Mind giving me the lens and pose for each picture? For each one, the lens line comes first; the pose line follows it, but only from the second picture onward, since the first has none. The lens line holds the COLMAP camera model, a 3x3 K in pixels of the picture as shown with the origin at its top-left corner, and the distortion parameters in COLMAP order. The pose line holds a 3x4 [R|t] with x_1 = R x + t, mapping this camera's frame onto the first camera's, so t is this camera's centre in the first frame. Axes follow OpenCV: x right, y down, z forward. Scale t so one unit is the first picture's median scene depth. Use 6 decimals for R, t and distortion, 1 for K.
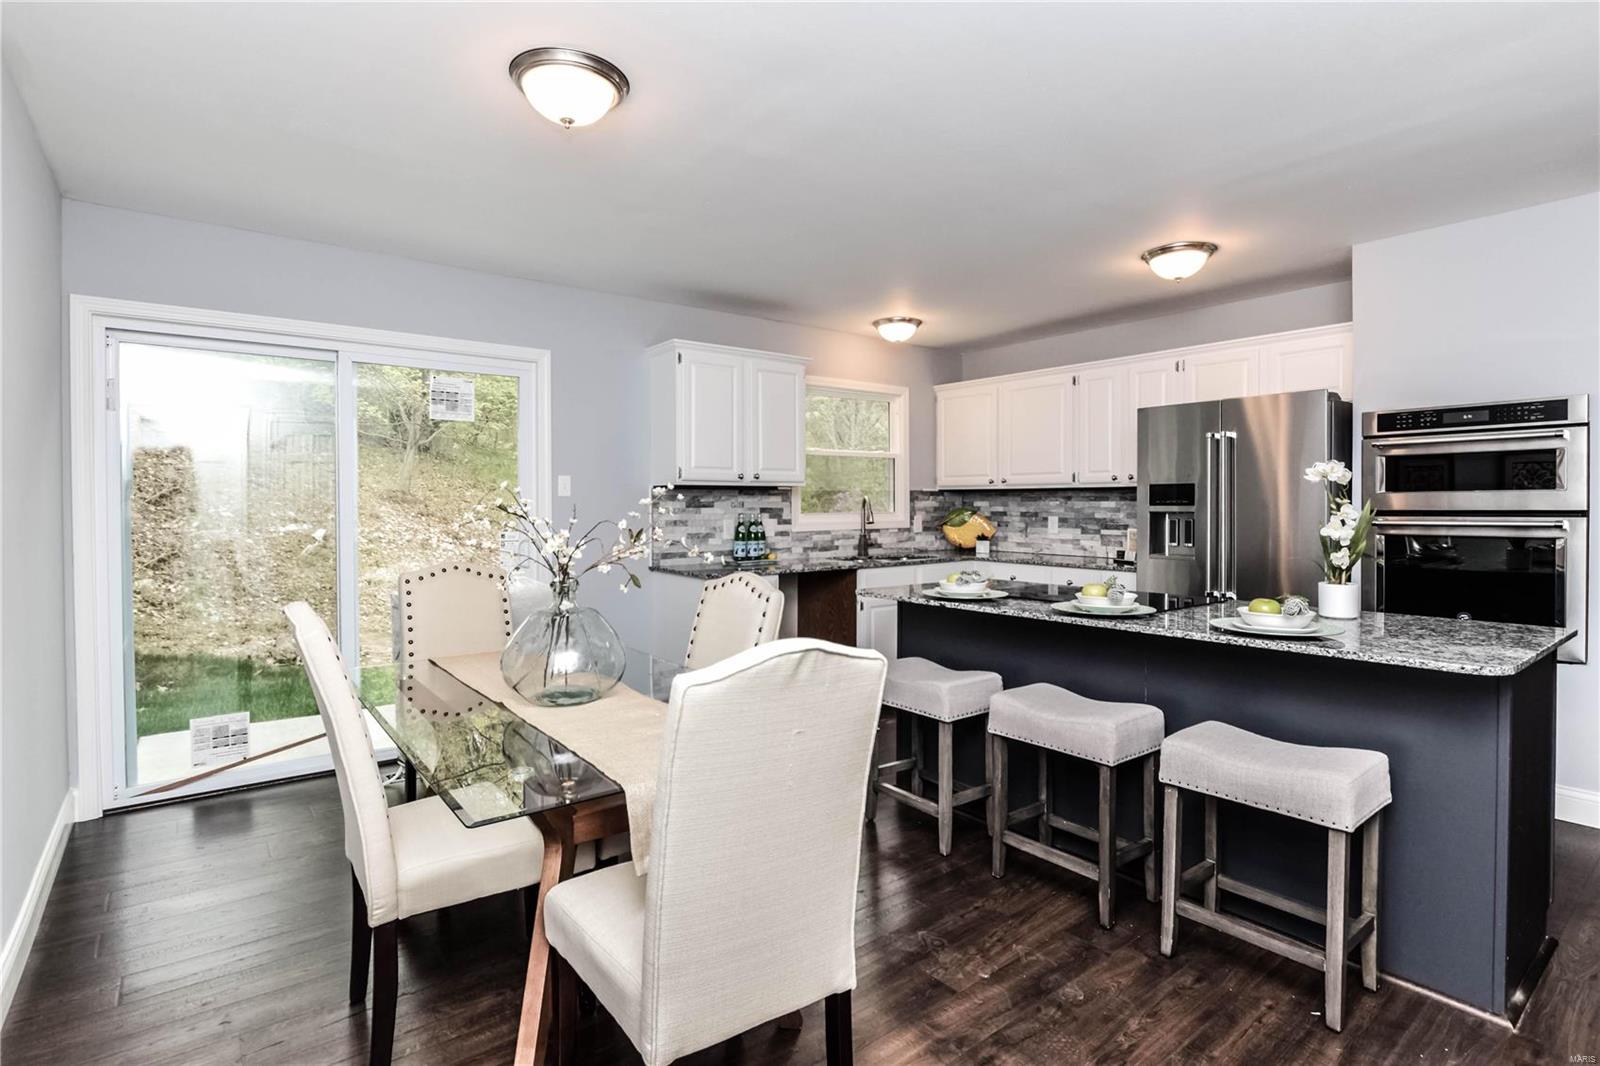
lens RADIAL K [[786.4, 0, 795.7], [0, 786.4, 512.0], [0, 0, 1]] dist [-0.010822, 0.000170]
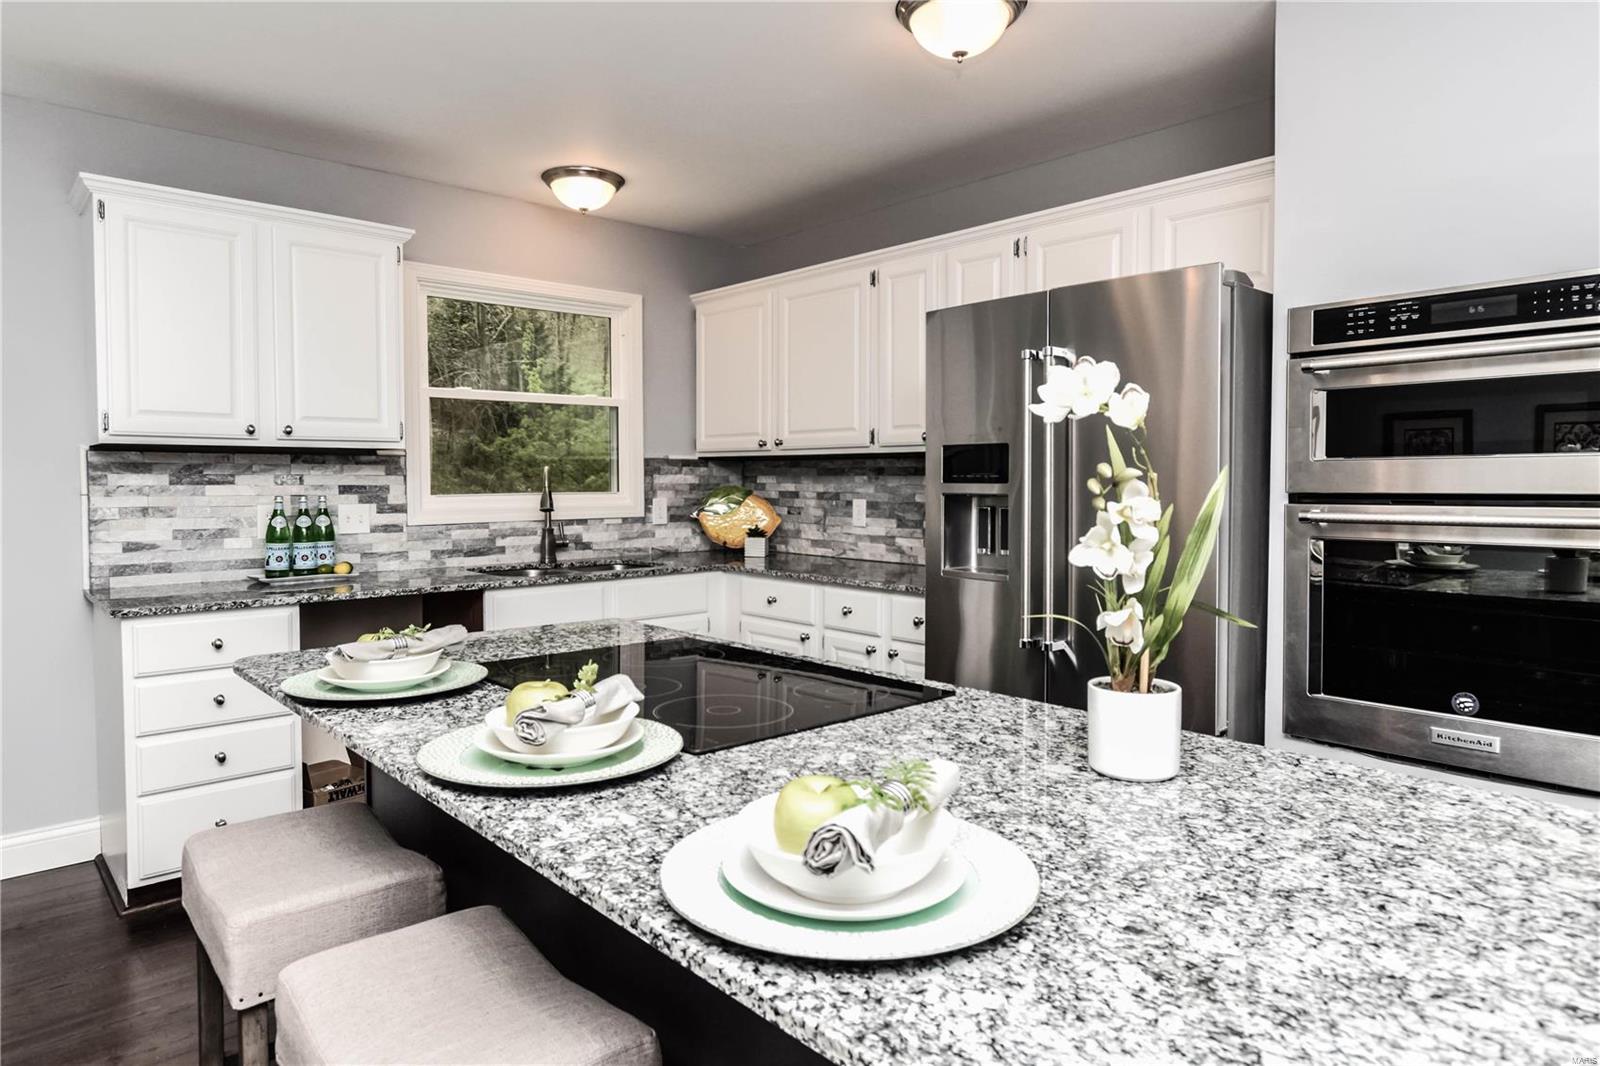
lens RADIAL K [[943.0, 0, 787.5], [0, 943.0, 504.8], [0, 0, 1]] dist [0.001924, -0.001665]
pose [[0.997967, 0.000952, 0.063718, 0.239217], [-0.002036, 0.999854, 0.016939, -0.003073], [-0.063693, -0.017034, 0.997824, 0.264124]]
